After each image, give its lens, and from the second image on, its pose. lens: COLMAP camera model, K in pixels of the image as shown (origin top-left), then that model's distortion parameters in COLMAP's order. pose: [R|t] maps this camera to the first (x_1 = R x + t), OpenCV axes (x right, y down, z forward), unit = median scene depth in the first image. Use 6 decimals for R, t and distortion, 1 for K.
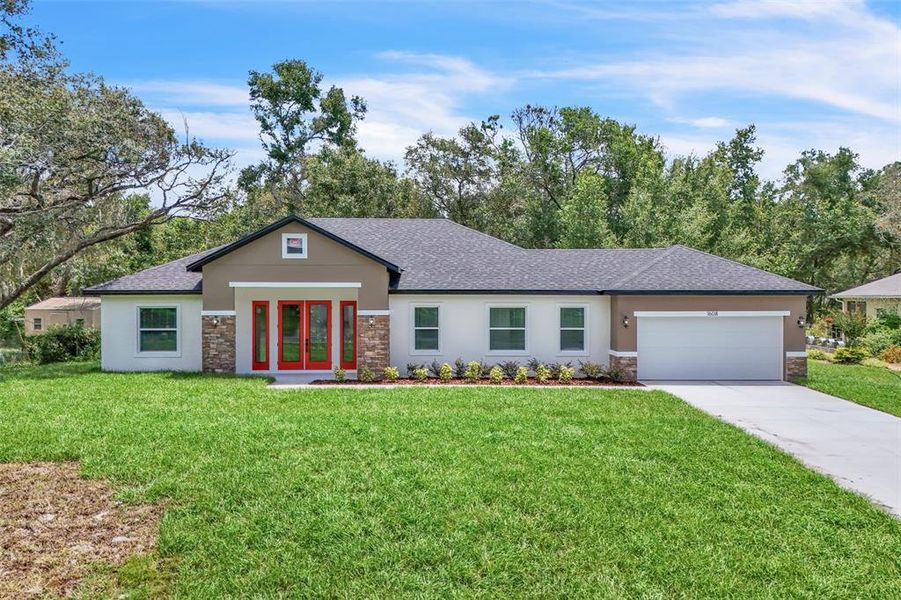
lens RADIAL K [[546.1, 0, 454.6], [0, 546.1, 298.3], [0, 0, 1]] dist [0.094658, -0.106349]
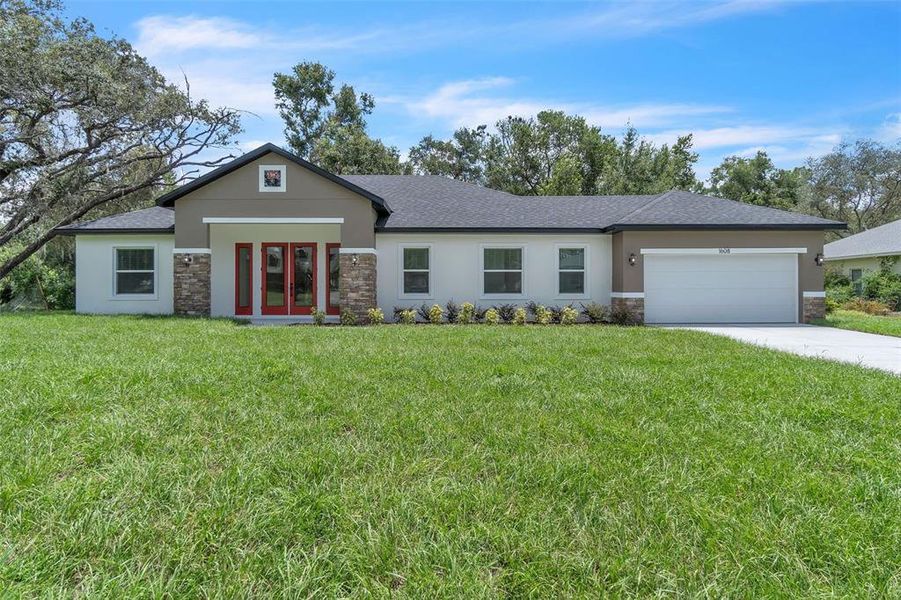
lens RADIAL K [[402.8, 0, 448.7], [0, 402.8, 288.6], [0, 0, 1]] dist [-0.000613, 0.000136]
pose [[0.999963, -0.002721, -0.008173, 0.009416], [0.002802, 0.999947, 0.009918, 0.078878], [0.008145, -0.009940, 0.999917, 0.309243]]
